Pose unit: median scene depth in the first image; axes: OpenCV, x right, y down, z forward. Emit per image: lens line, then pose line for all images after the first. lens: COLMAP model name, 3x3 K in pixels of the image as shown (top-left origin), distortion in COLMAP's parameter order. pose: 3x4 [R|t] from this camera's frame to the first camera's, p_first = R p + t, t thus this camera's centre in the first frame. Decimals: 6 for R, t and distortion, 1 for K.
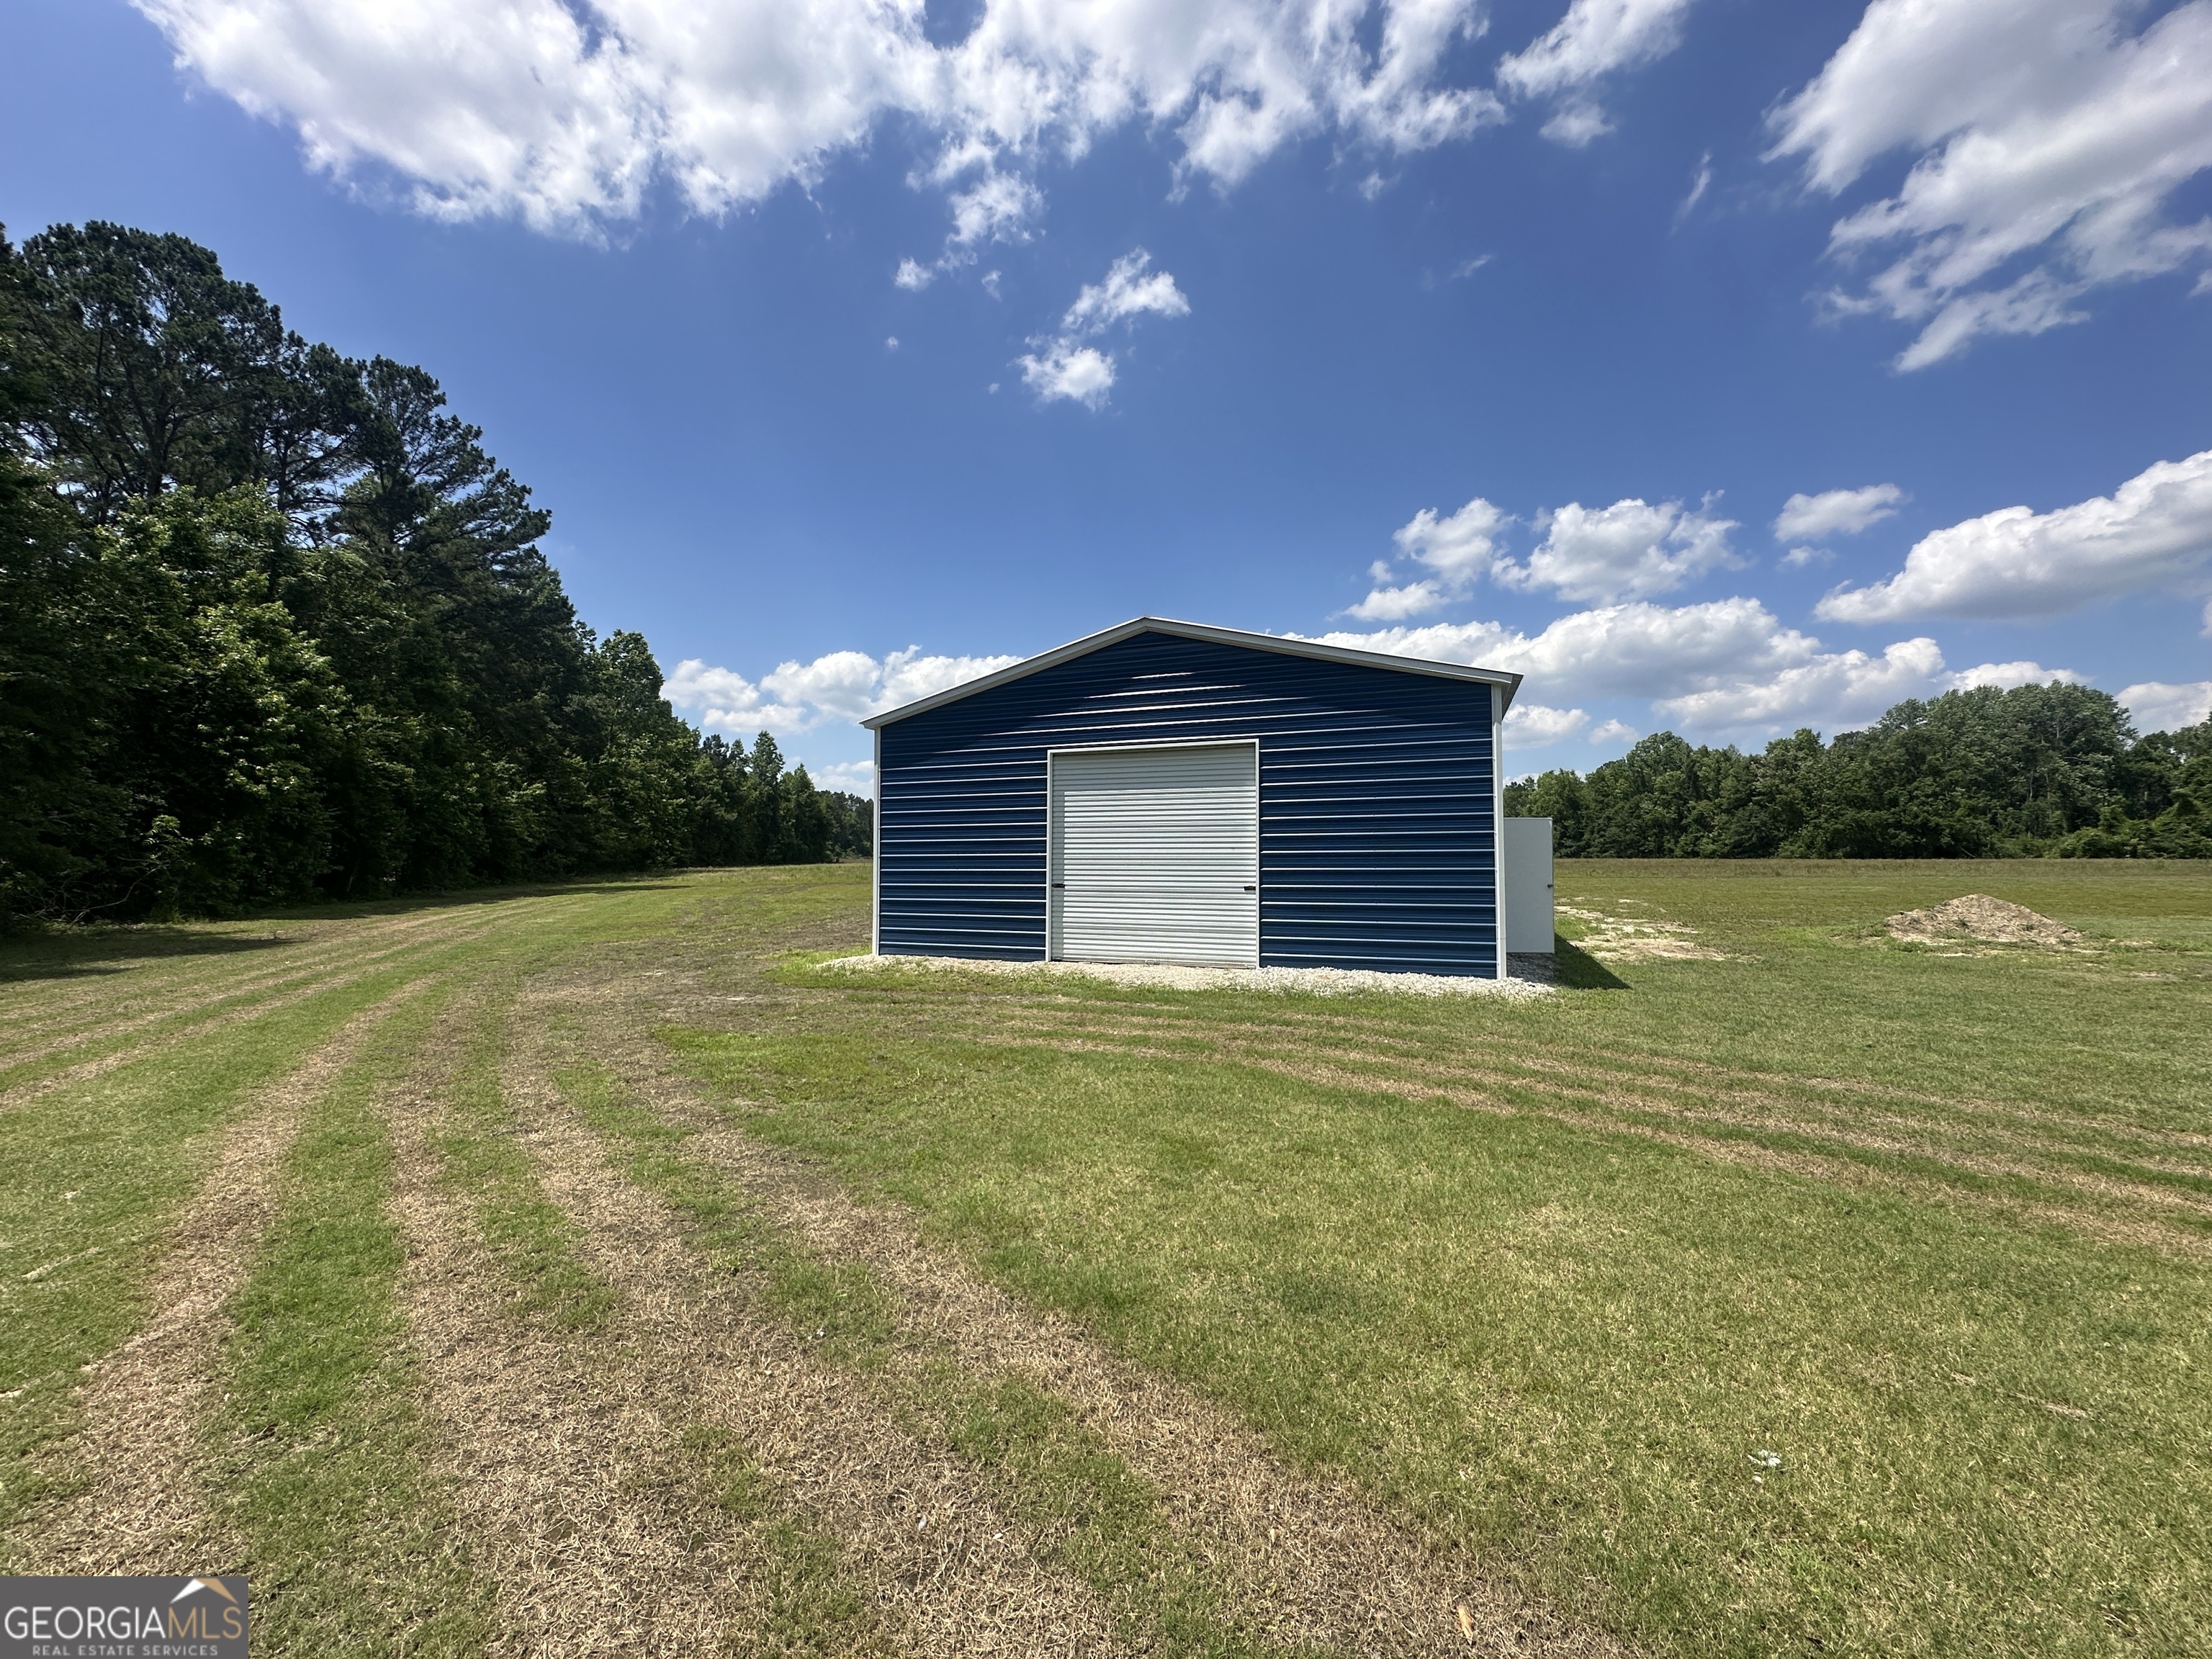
lens RADIAL K [[883.5, 0, 1108.3], [0, 883.5, 825.6], [0, 0, 1]] dist [-0.003166, 0.000699]
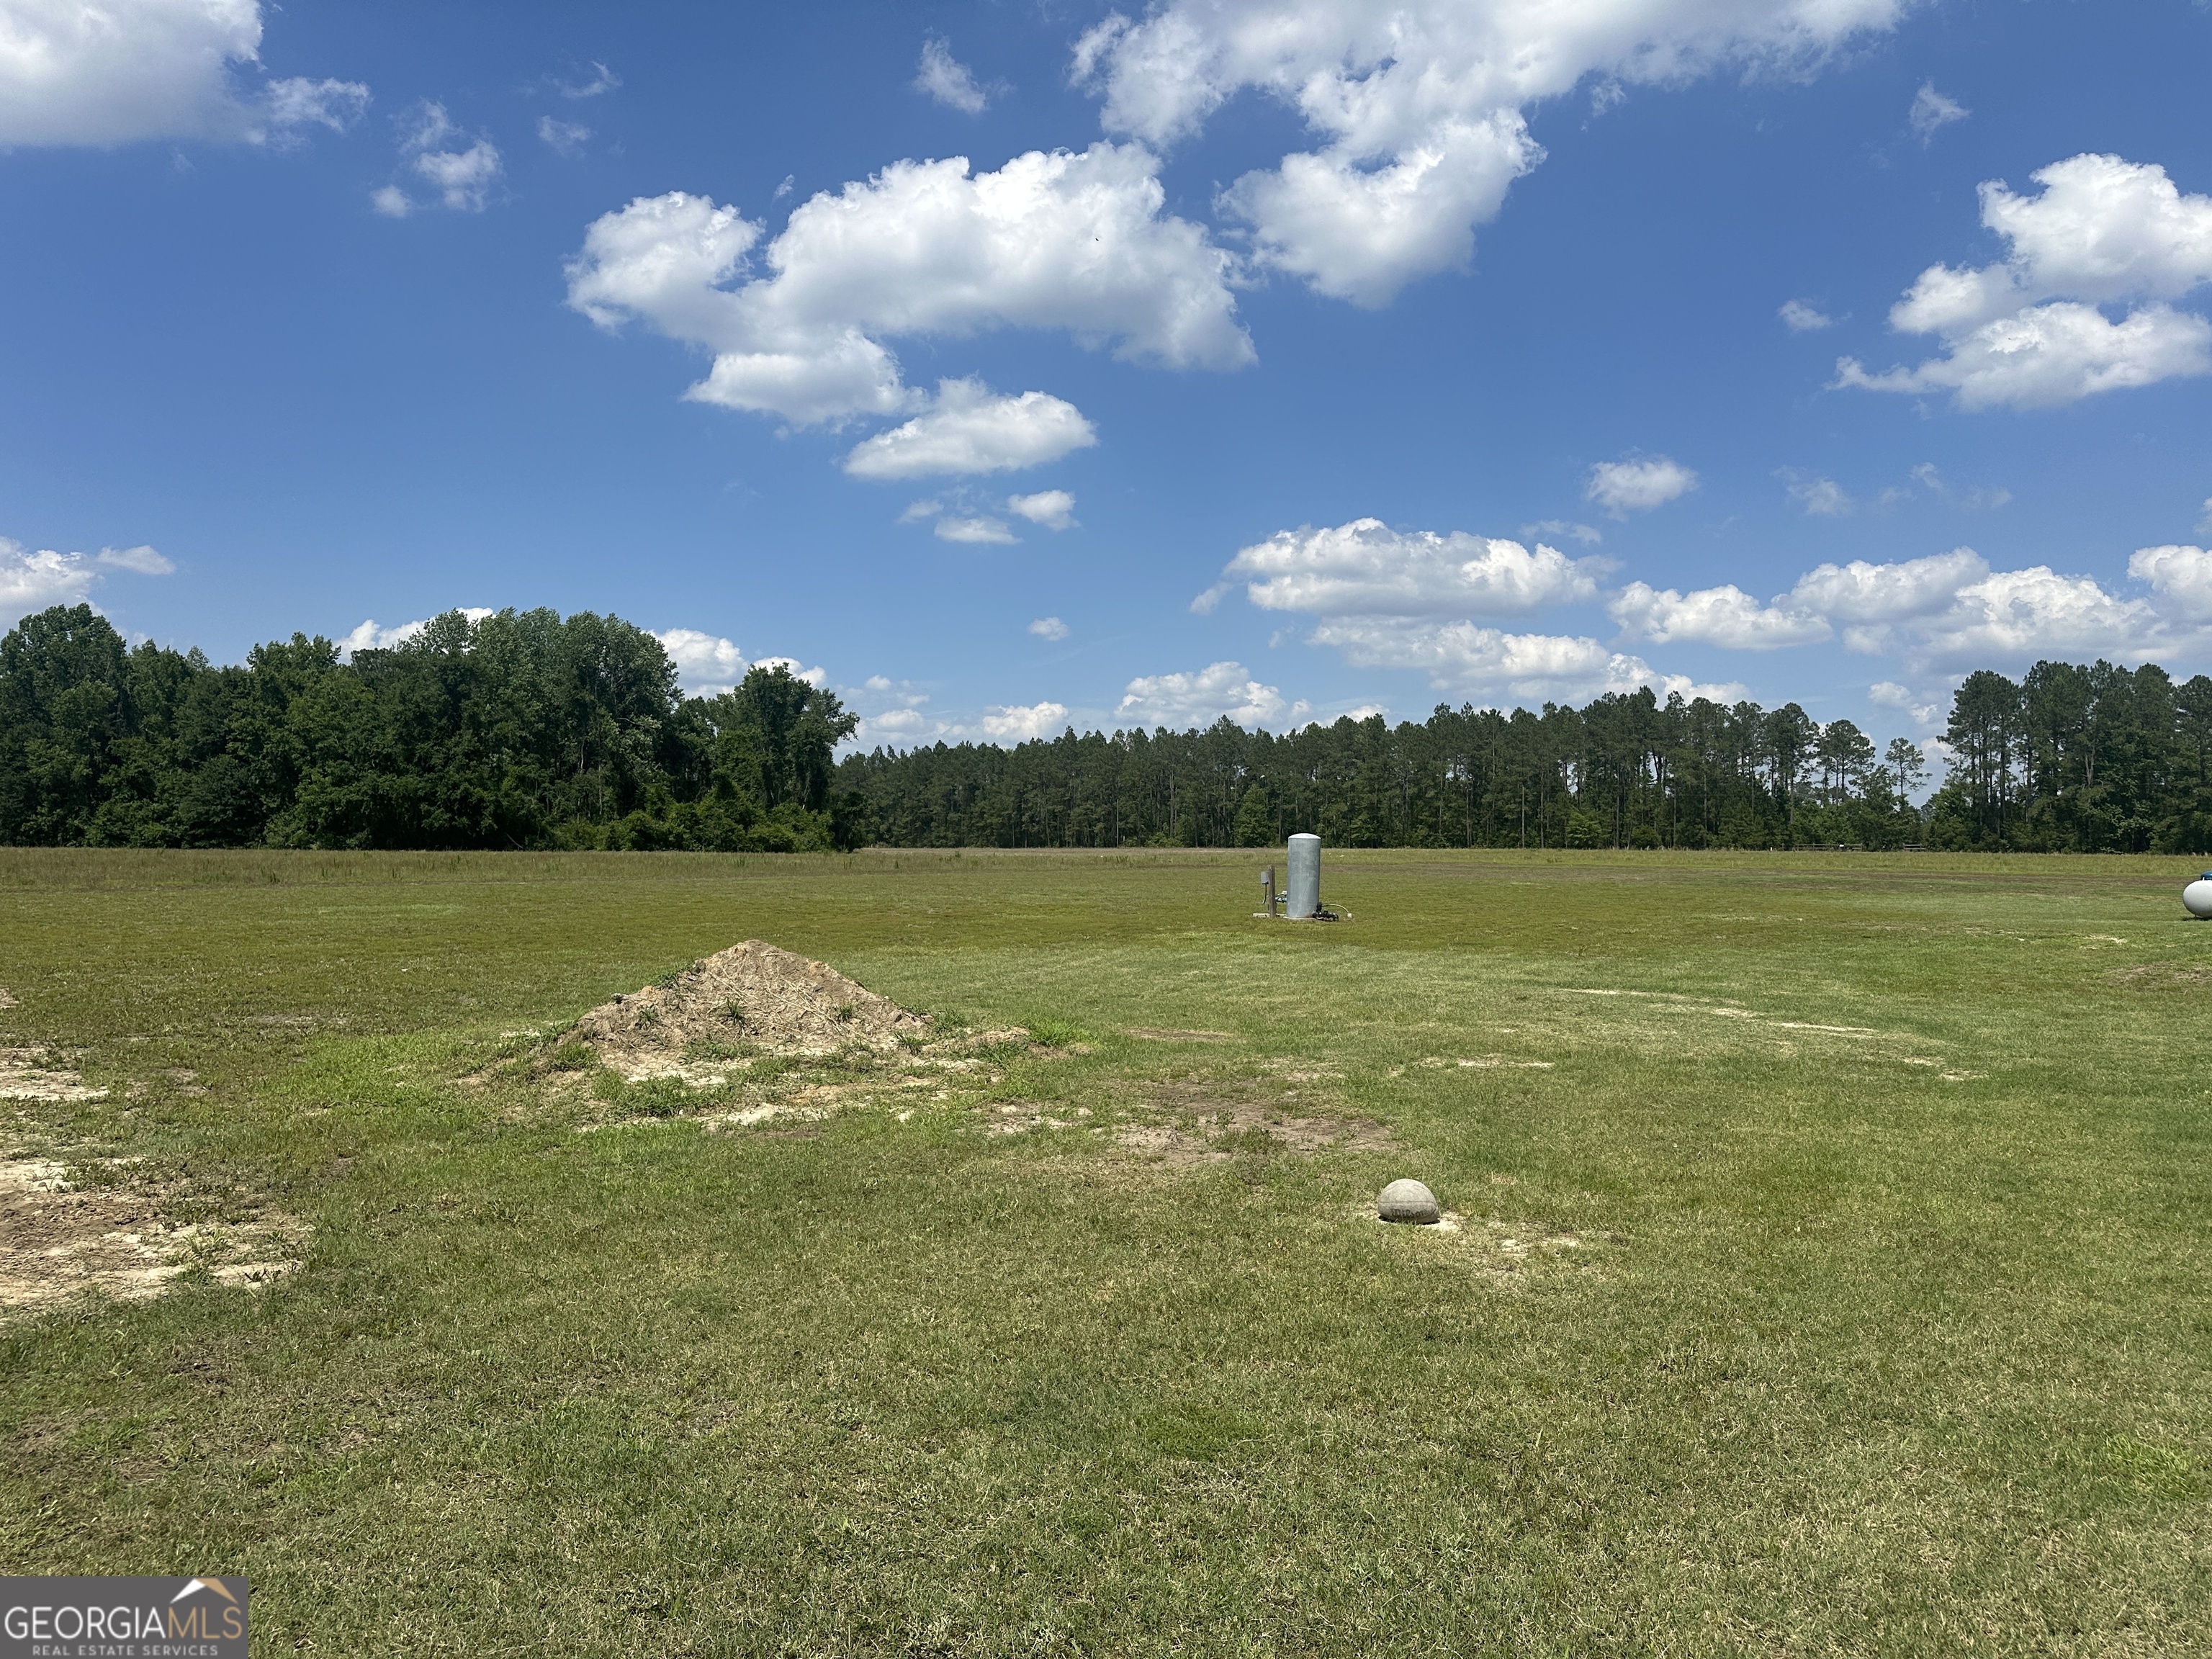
lens RADIAL K [[1524.1, 0, 1111.5], [0, 1524.1, 815.0], [0, 0, 1]] dist [0.030483, -0.032119]
pose [[0.401539, 0.026957, 0.915445, 0.057670], [-0.042269, 0.999047, -0.010879, 0.002817], [-0.914866, -0.034326, 0.402295, 0.082522]]
